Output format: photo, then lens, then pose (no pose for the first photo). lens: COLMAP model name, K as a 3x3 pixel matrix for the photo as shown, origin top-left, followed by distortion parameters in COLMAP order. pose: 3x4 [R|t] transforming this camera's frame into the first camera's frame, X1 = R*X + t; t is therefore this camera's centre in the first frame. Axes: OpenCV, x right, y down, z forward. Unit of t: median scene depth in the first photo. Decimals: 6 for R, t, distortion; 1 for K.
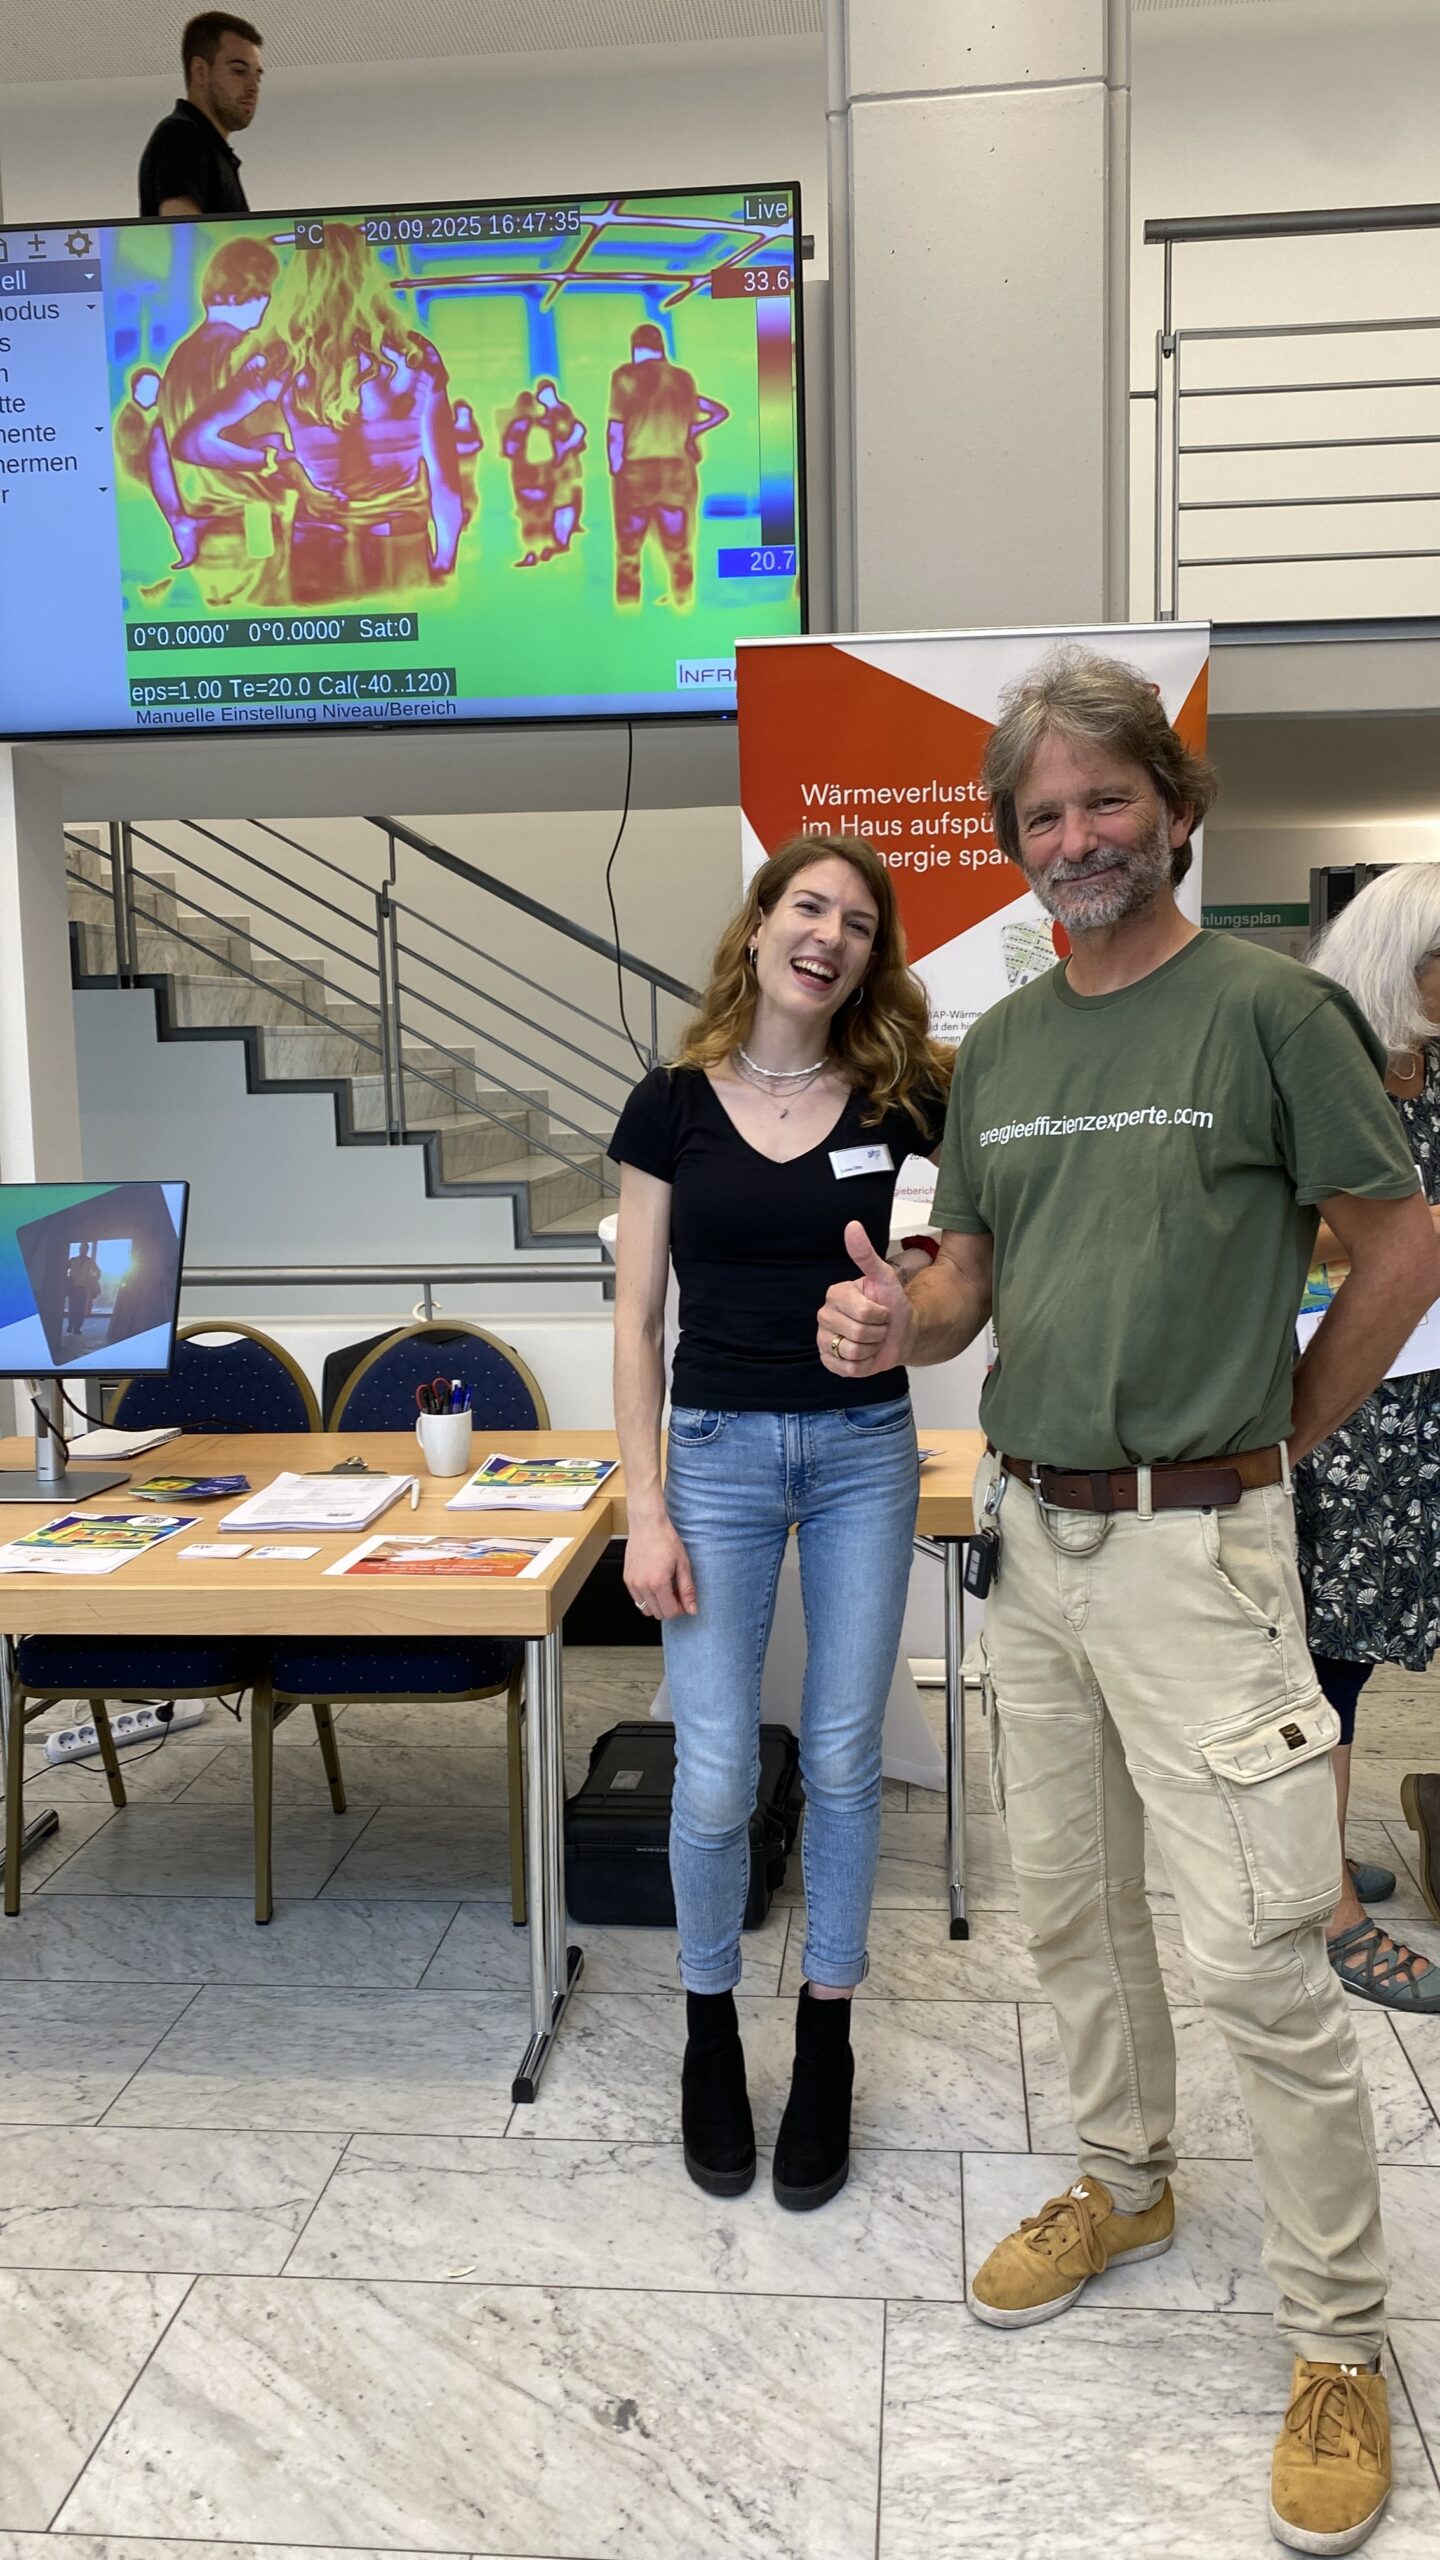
lens RADIAL K [[2062.6, 0, 721.5], [0, 2062.6, 1275.5], [0, 0, 1]] dist [-0.033631, -0.000878]
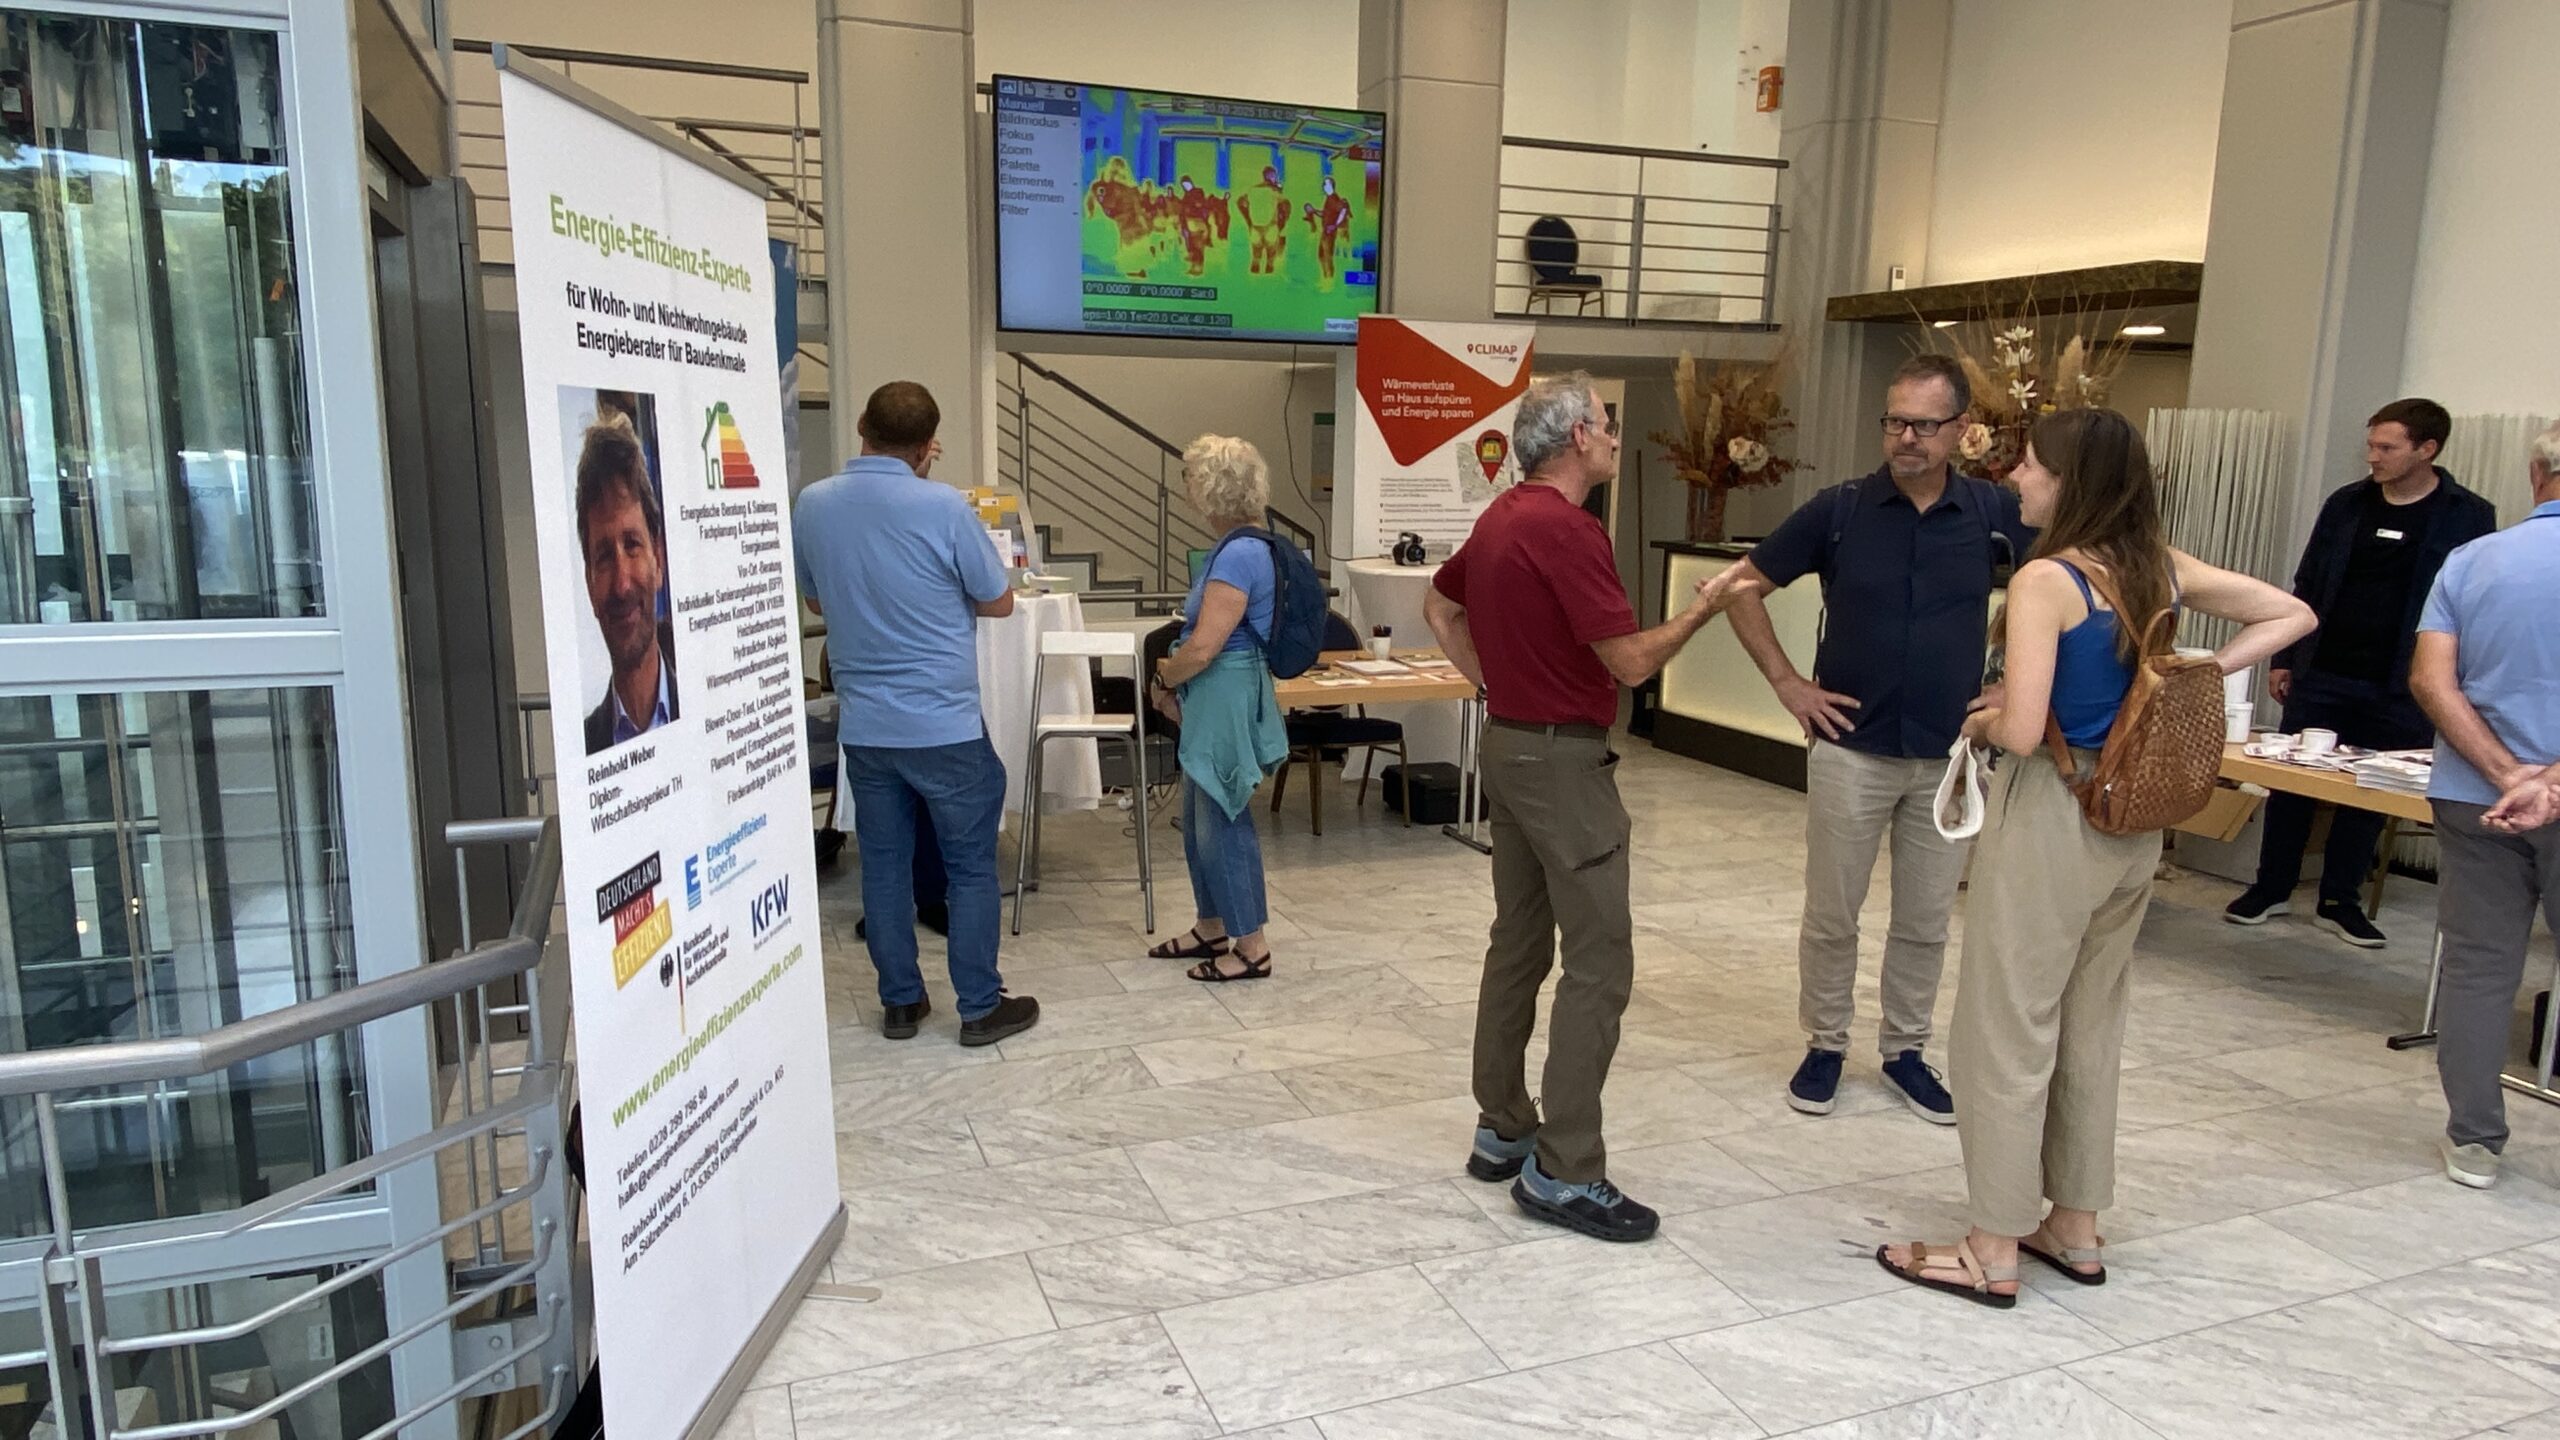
lens RADIAL K [[1552.2, 0, 1272.7], [0, 1552.2, 731.4], [0, 0, 1]] dist [0.000658, -0.000174]
pose [[0.893953, -0.054222, 0.444868, -0.863794], [0.022649, 0.996851, 0.075989, 0.022140], [-0.447588, -0.057855, 0.892367, -0.525991]]
